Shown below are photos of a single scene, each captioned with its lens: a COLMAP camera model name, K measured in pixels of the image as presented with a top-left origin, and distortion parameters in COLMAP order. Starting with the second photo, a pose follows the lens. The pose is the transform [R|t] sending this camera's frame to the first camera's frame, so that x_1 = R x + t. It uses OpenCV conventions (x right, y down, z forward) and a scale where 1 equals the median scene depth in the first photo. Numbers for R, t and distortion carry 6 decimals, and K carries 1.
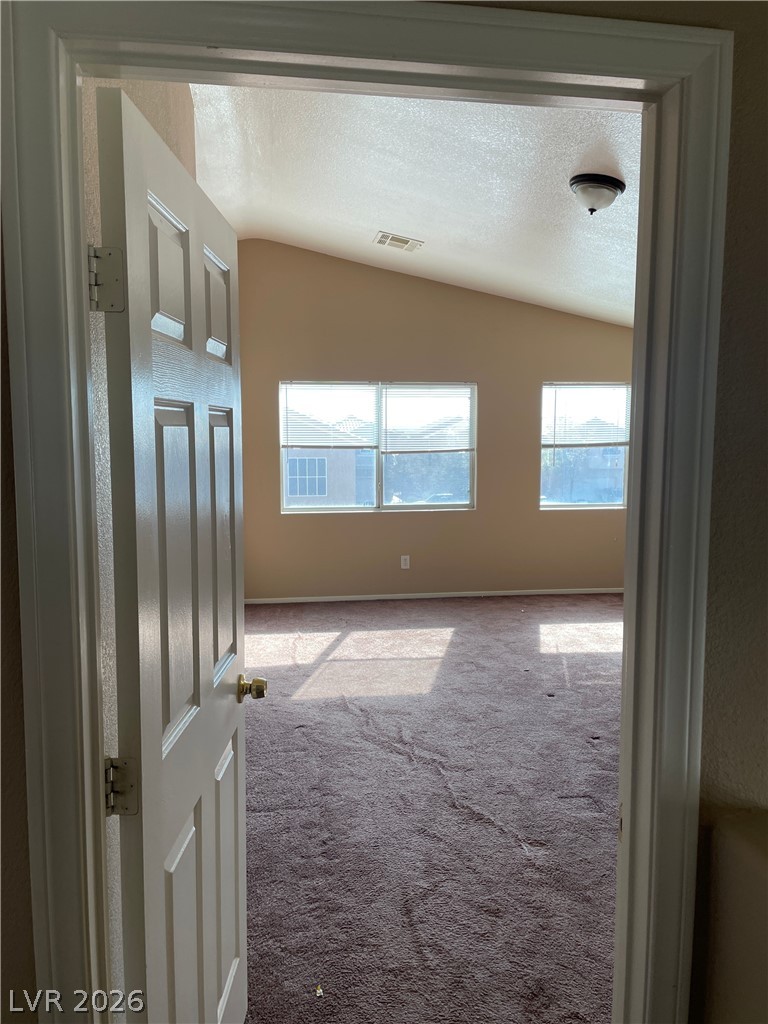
lens RADIAL K [[780.2, 0, 382.0], [0, 780.2, 507.8], [0, 0, 1]] dist [0.077361, -0.088930]
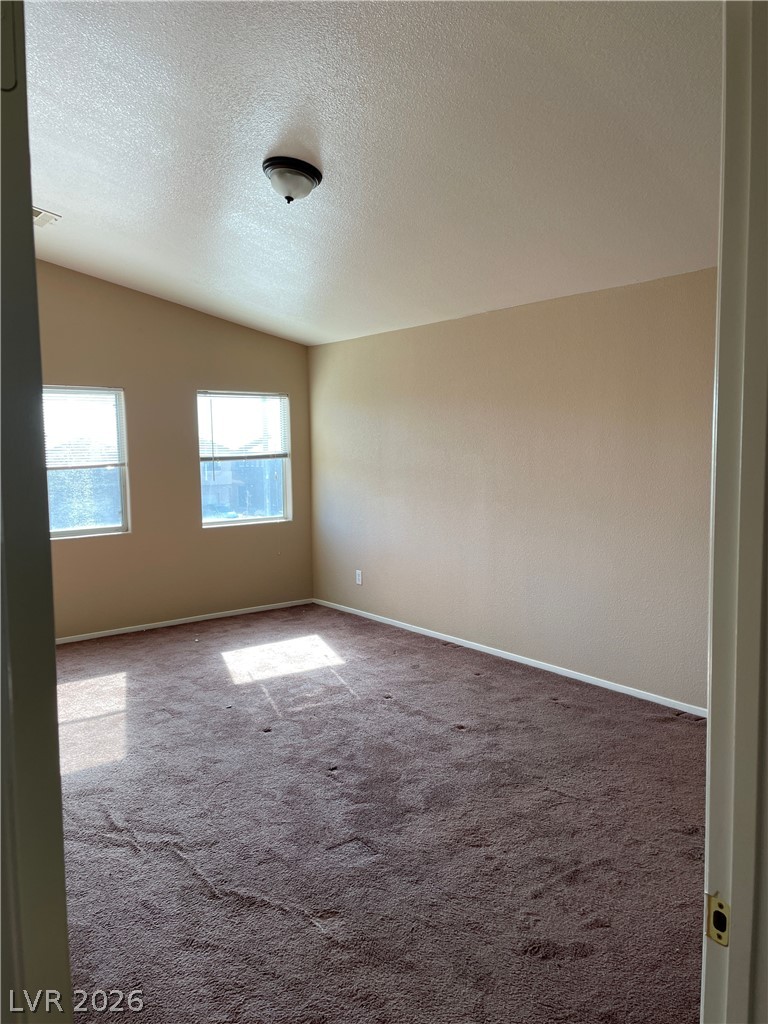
lens RADIAL K [[780.2, 0, 389.8], [0, 780.2, 512.4], [0, 0, 1]] dist [0.077361, -0.088930]
pose [[0.869392, -0.055944, 0.490946, -0.099037], [0.063603, 0.997975, 0.001090, -0.004522], [-0.490012, 0.030278, 0.871189, 0.143491]]
